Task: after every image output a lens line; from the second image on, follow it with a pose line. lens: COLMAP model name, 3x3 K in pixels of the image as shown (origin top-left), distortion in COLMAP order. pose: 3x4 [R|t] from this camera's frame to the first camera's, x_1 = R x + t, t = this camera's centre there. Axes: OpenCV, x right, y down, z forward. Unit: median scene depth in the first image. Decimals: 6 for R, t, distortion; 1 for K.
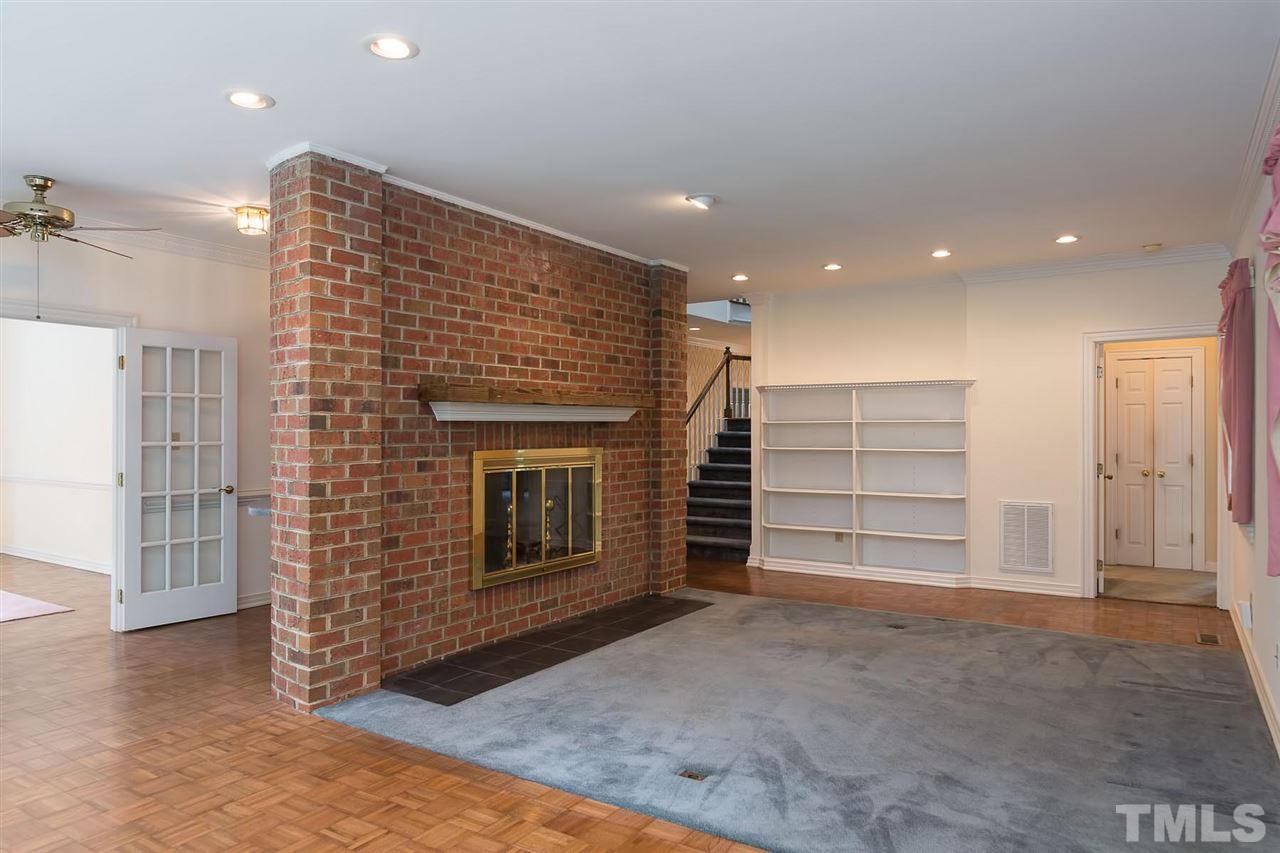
lens RADIAL K [[833.5, 0, 642.1], [0, 833.5, 435.1], [0, 0, 1]] dist [-0.008869, -0.000817]
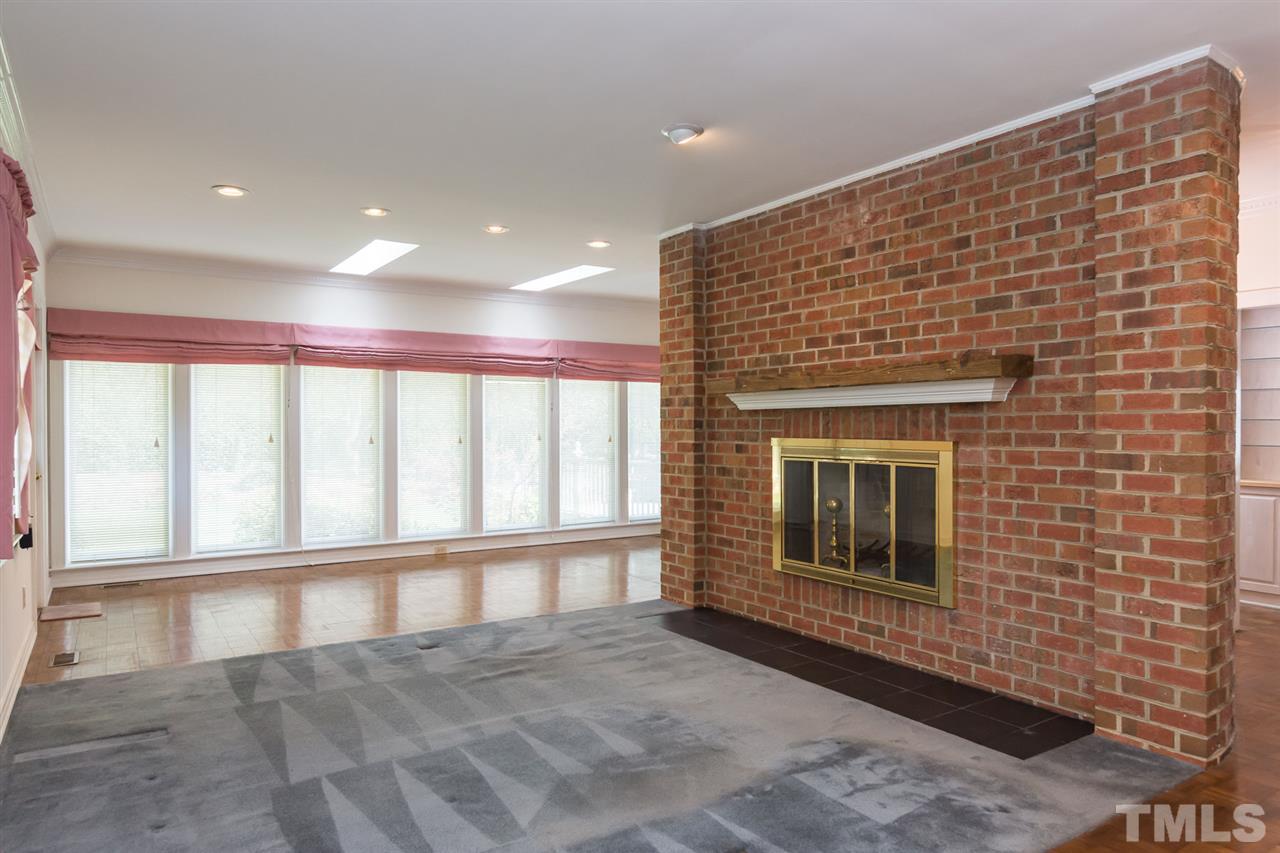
lens RADIAL K [[833.5, 0, 643.6], [0, 833.5, 419.7], [0, 0, 1]] dist [-0.008869, -0.000817]
pose [[-0.420991, 0.002360, -0.907062, 0.760033], [0.002633, 0.999996, 0.001379, -0.005022], [0.907061, -0.001808, -0.420995, 1.196860]]
